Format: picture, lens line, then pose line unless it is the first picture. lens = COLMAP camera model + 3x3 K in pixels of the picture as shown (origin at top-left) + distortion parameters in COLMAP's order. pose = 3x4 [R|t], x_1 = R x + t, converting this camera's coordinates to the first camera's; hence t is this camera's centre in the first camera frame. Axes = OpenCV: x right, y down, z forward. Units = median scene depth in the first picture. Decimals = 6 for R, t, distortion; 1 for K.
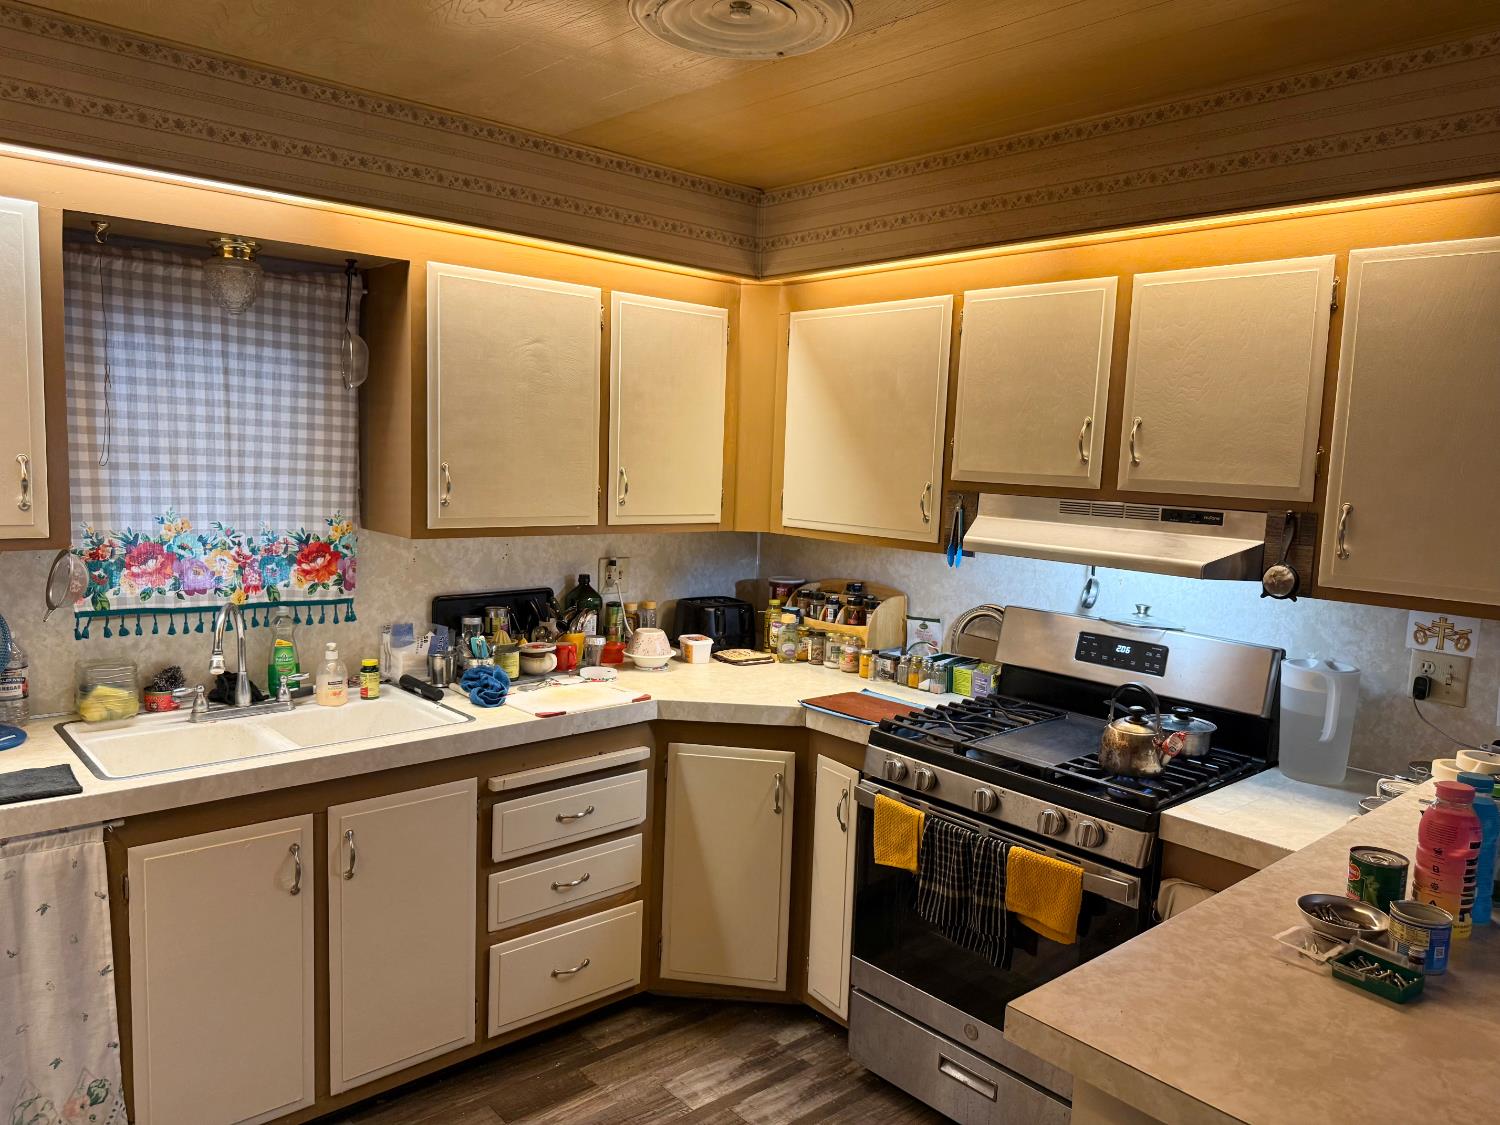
lens RADIAL K [[1054.4, 0, 741.1], [0, 1054.4, 565.3], [0, 0, 1]] dist [0.124980, -0.233411]
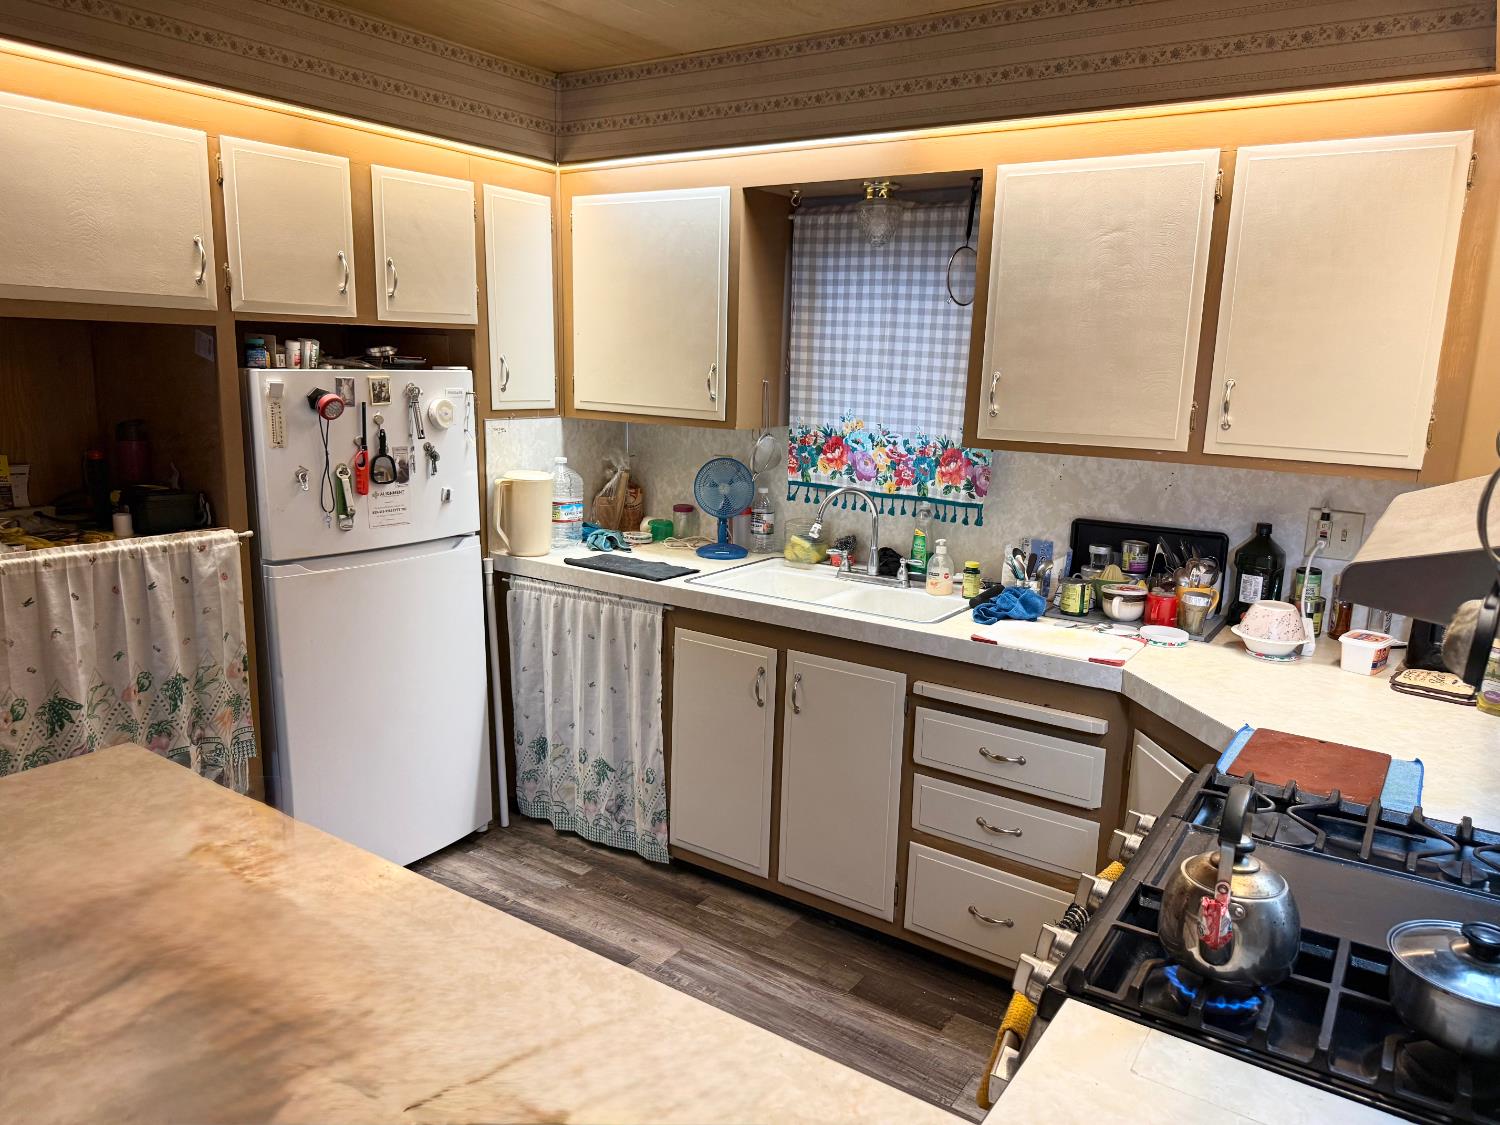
lens RADIAL K [[1054.4, 0, 741.1], [0, 1054.4, 565.3], [0, 0, 1]] dist [0.124980, -0.233411]
pose [[0.227115, 0.160361, -0.960575, 0.648117], [-0.124740, 0.983015, 0.134614, -0.023432], [0.965846, 0.089250, 0.243261, 0.546738]]
